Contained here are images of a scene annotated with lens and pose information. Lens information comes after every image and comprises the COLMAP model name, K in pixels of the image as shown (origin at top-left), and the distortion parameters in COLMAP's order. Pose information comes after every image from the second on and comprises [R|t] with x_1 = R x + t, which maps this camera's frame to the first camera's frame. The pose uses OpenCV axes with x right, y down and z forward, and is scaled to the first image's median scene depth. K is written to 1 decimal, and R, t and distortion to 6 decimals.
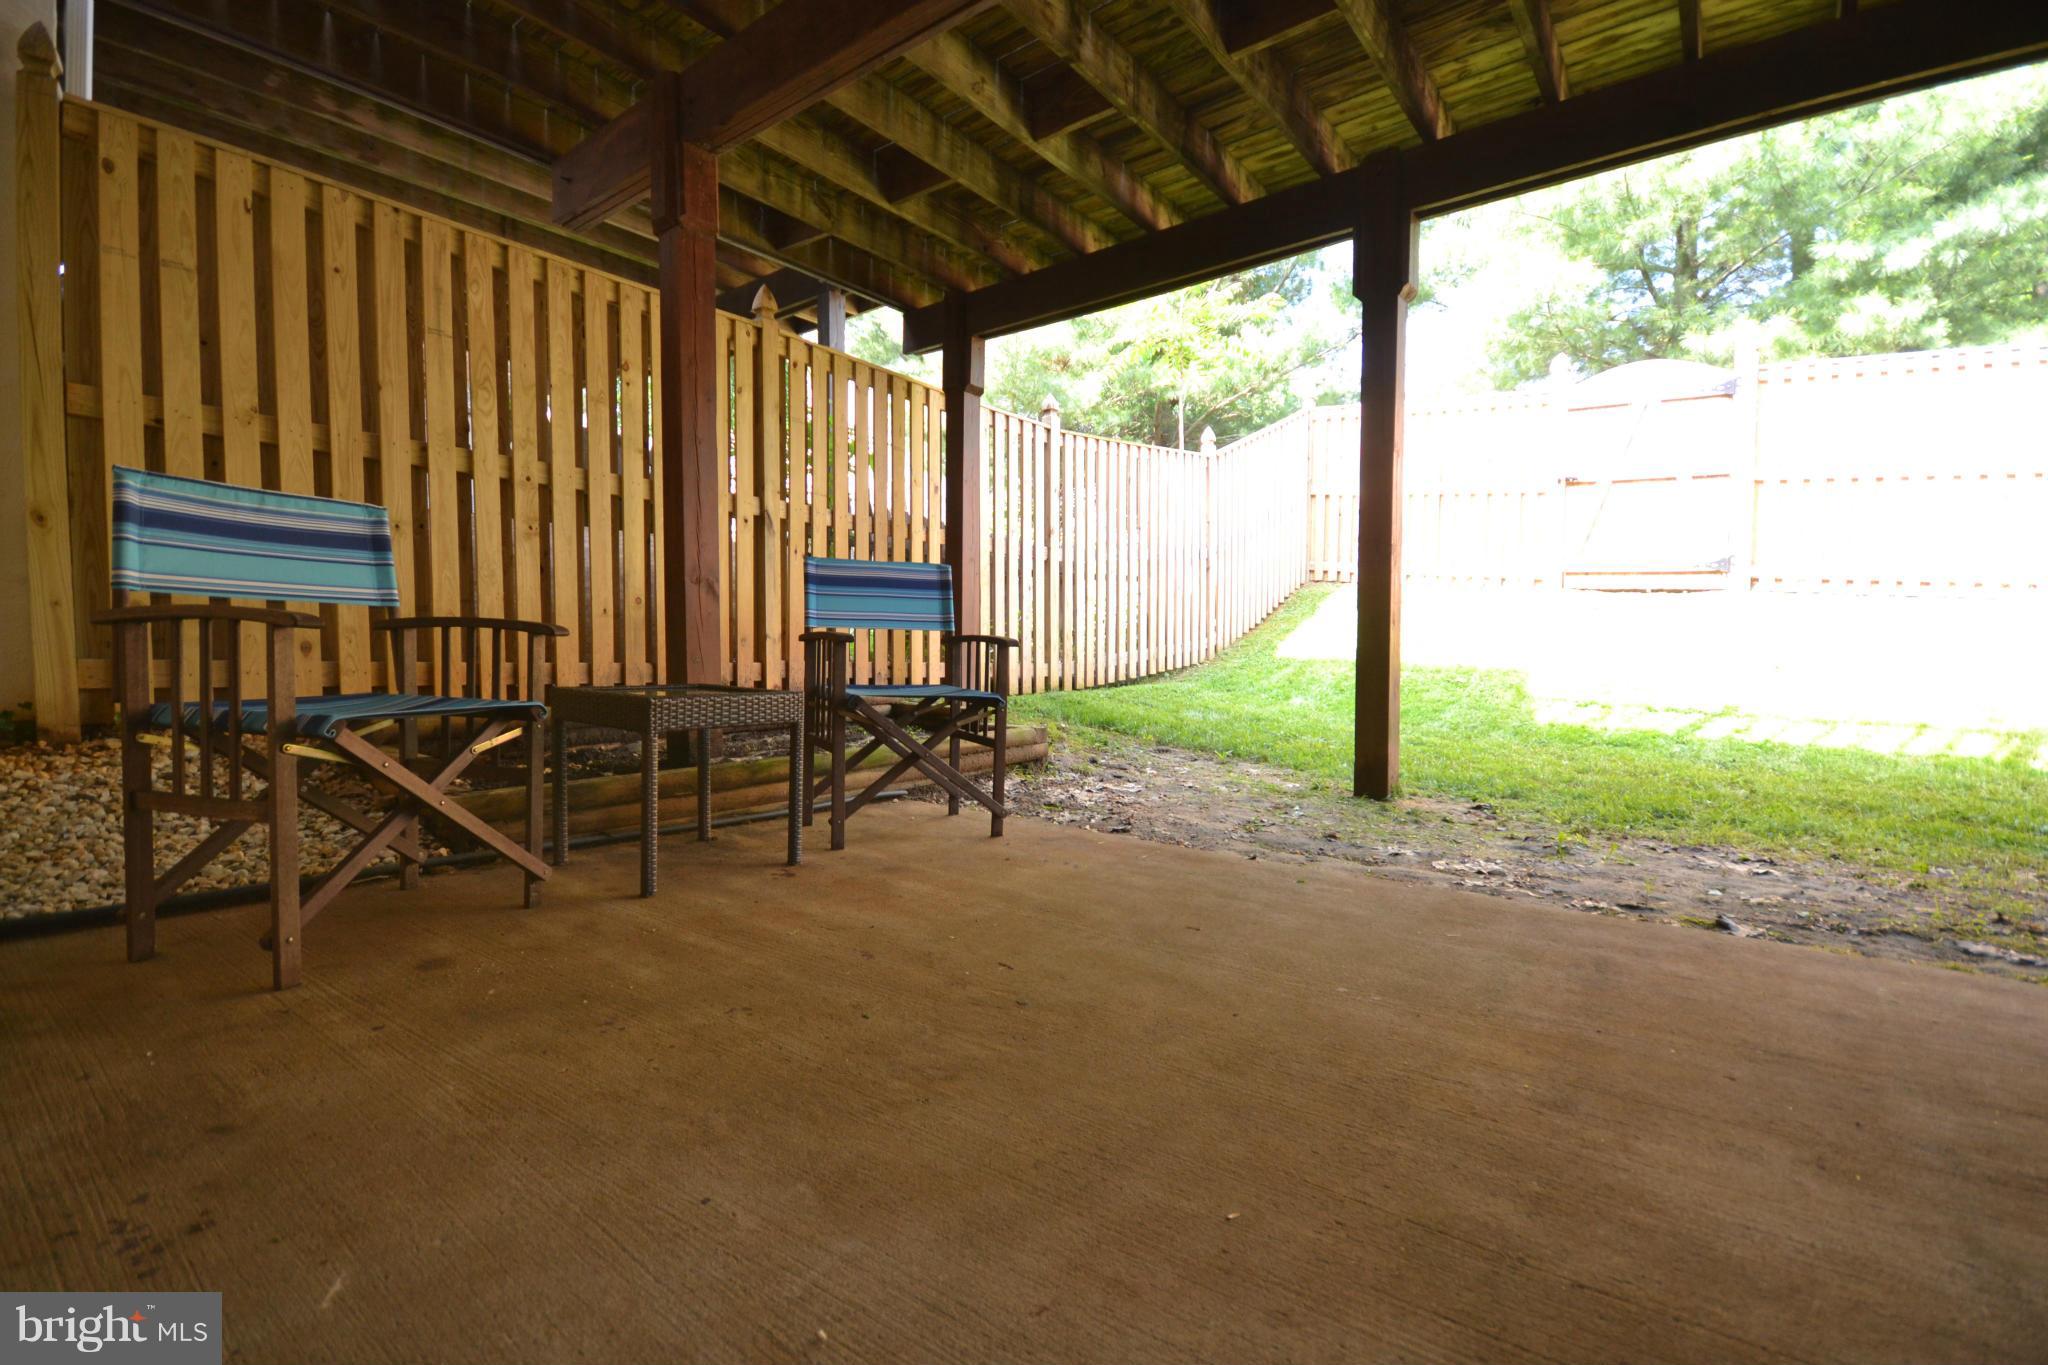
lens RADIAL K [[918.8, 0, 1024.0], [0, 918.8, 682.5], [0, 0, 1]] dist [-0.002451, -0.009903]
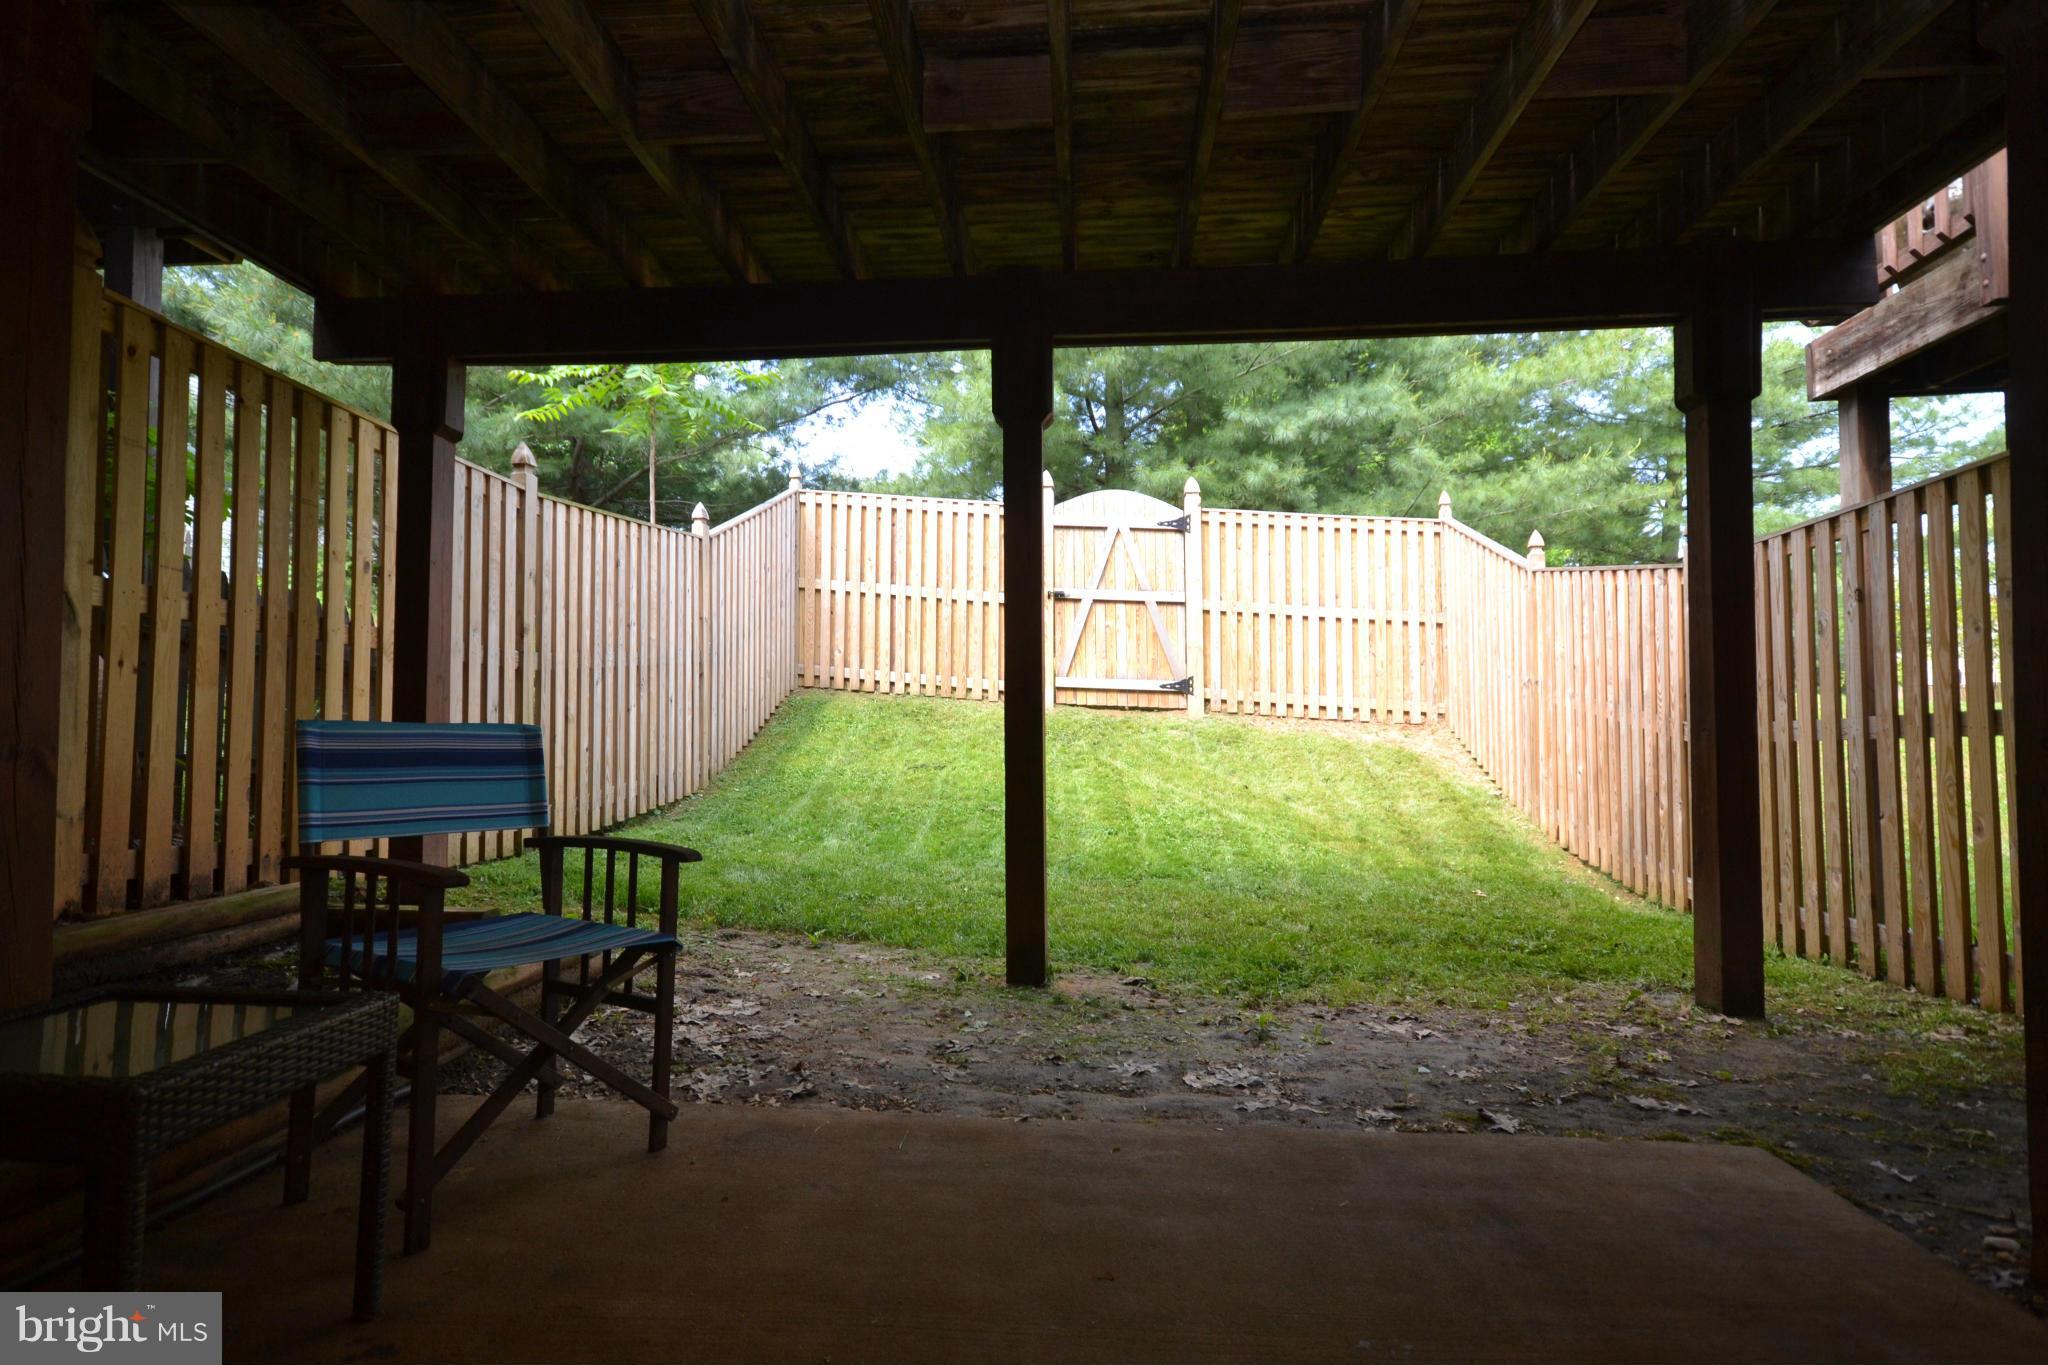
lens RADIAL K [[1060.9, 0, 1024.0], [0, 1060.9, 682.5], [0, 0, 1]] dist [0.011767, 0.000157]
pose [[0.826947, 0.025821, 0.561687, -0.140294], [0.023250, 0.996520, -0.080040, -0.056150], [-0.561799, 0.079248, 0.823469, 0.108376]]
